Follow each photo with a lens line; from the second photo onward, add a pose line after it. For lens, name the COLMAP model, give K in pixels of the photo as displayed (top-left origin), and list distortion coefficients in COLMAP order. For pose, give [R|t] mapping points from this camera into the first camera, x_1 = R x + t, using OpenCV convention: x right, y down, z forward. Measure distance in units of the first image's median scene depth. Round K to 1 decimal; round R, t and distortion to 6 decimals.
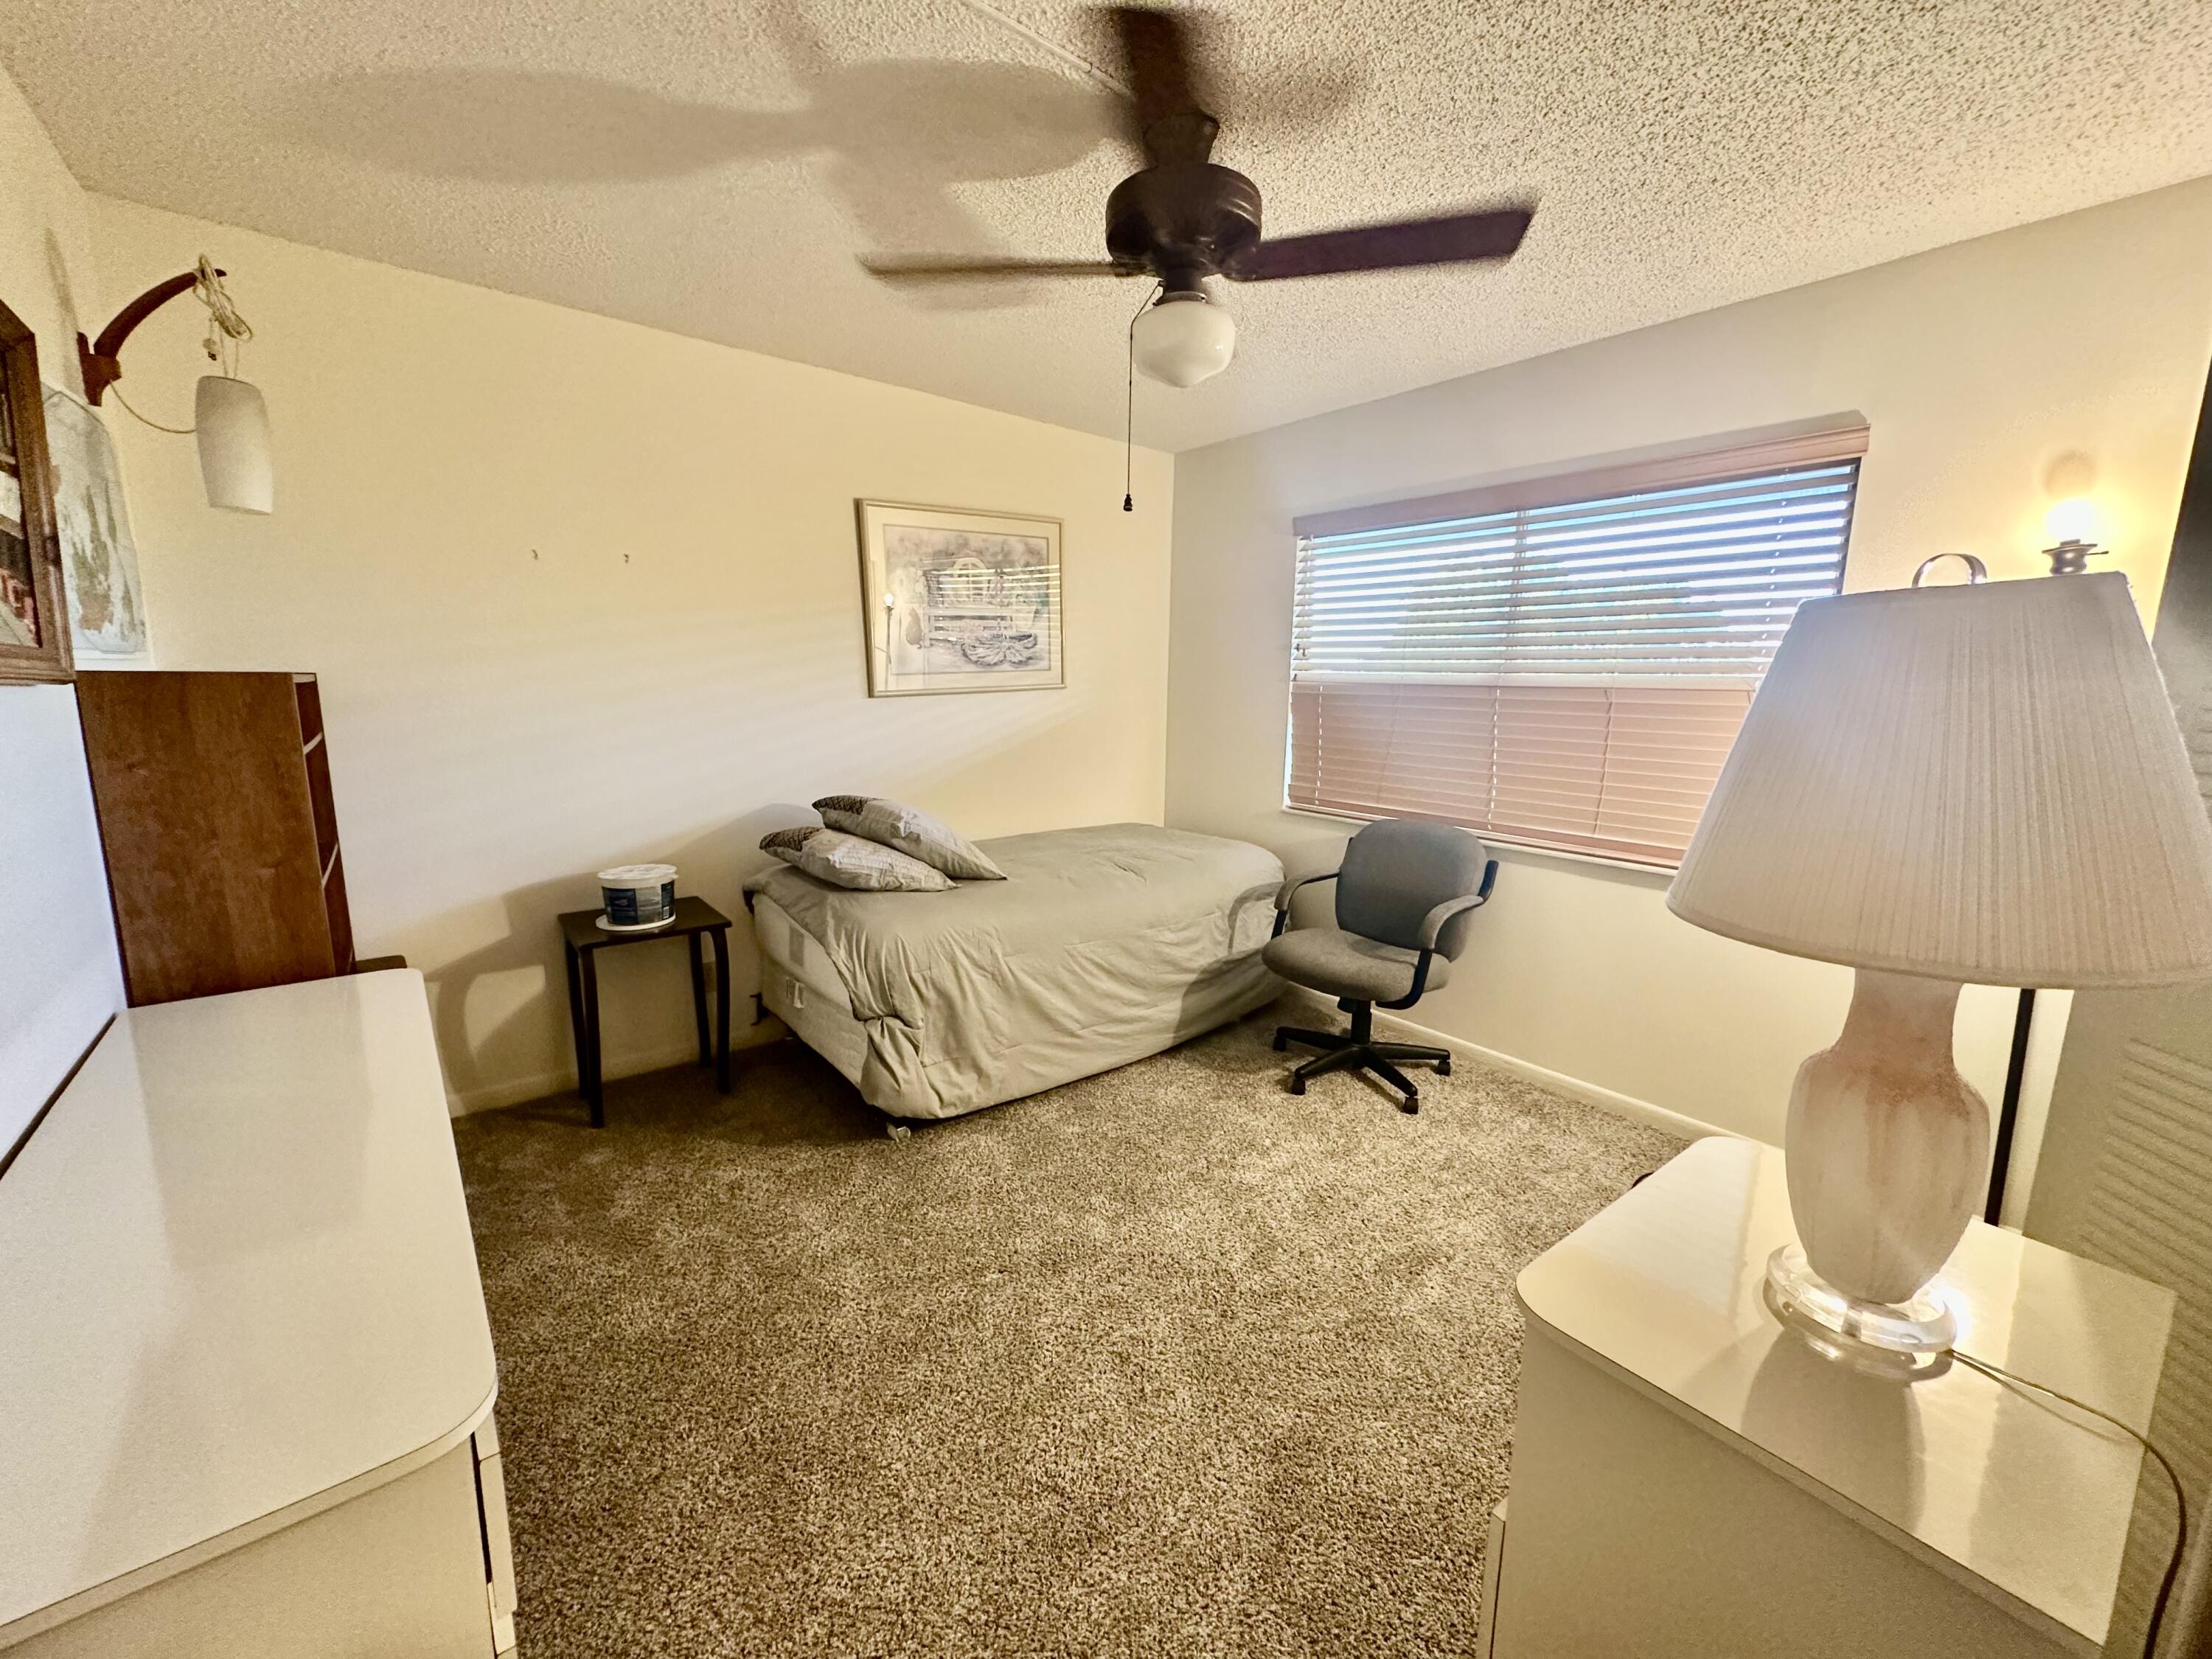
lens RADIAL K [[880.0, 0, 1109.8], [0, 880.0, 825.3], [0, 0, 1]] dist [-0.000990, 0.000030]
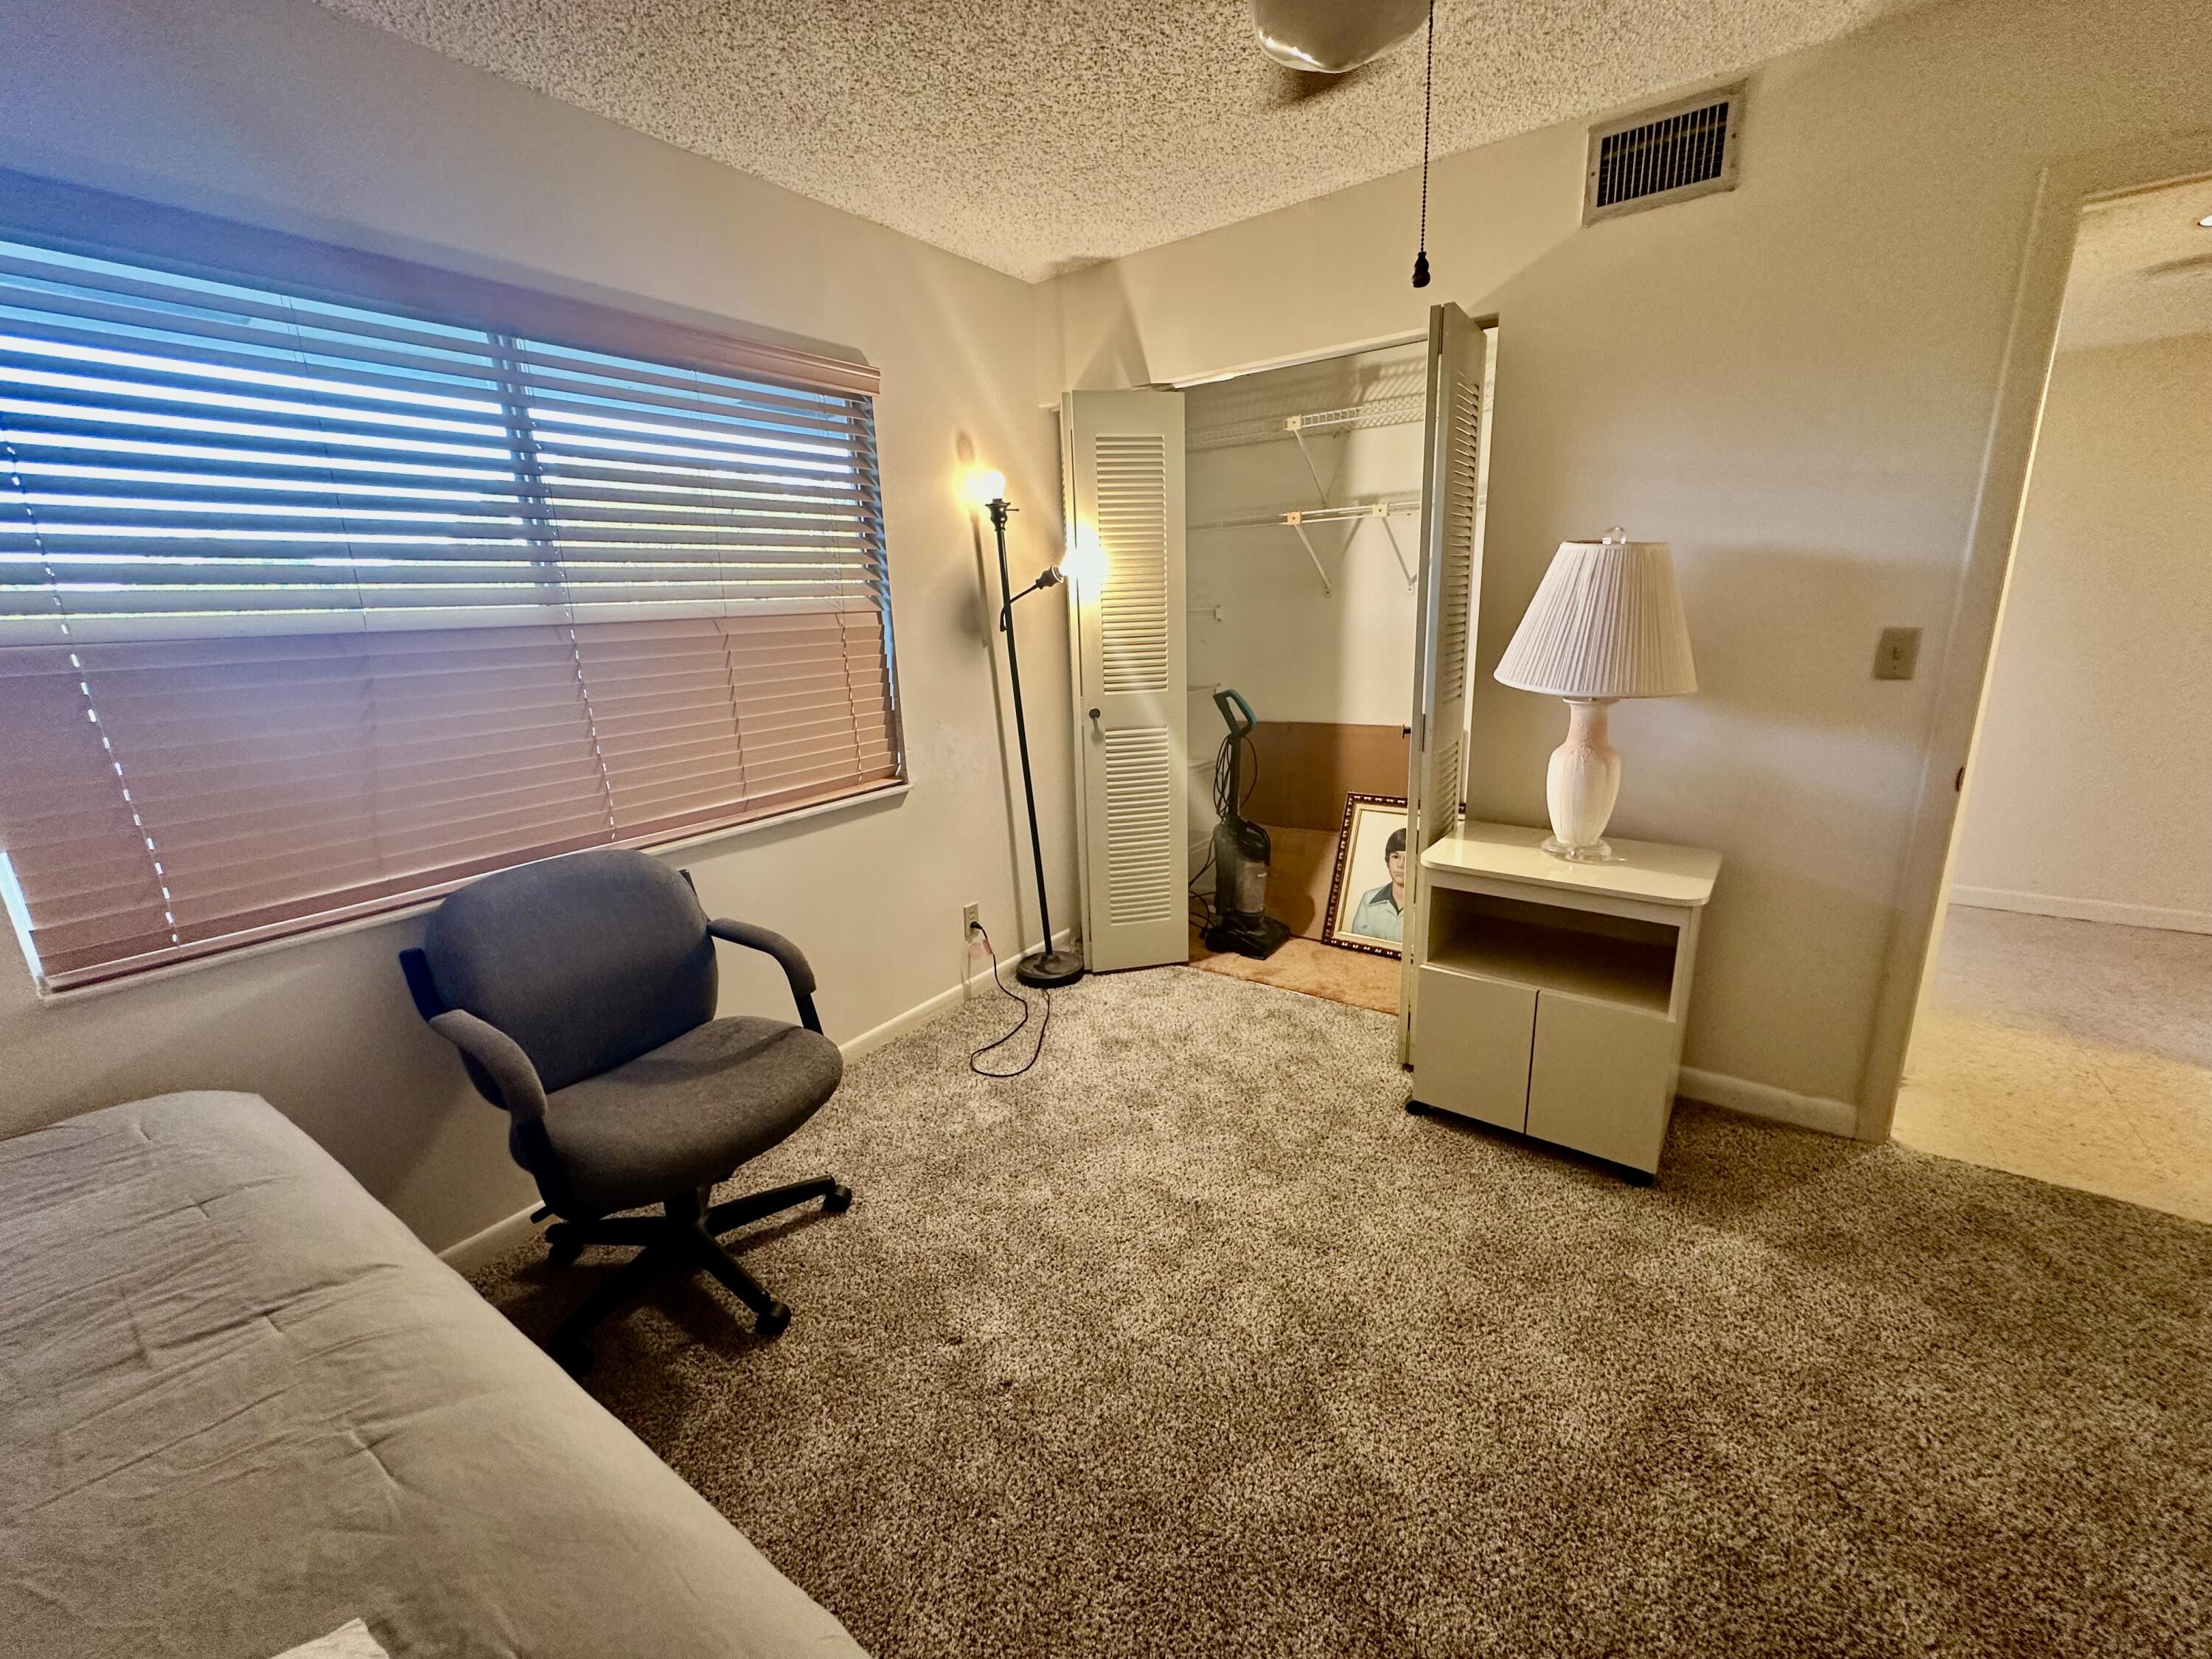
lens RADIAL K [[880.0, 0, 1109.8], [0, 880.0, 825.3], [0, 0, 1]] dist [-0.000990, 0.000030]
pose [[-0.256898, -0.246245, 0.934541, -0.309064], [0.196791, 0.933407, 0.300042, -0.140186], [-0.946191, 0.260989, -0.191331, 0.811792]]
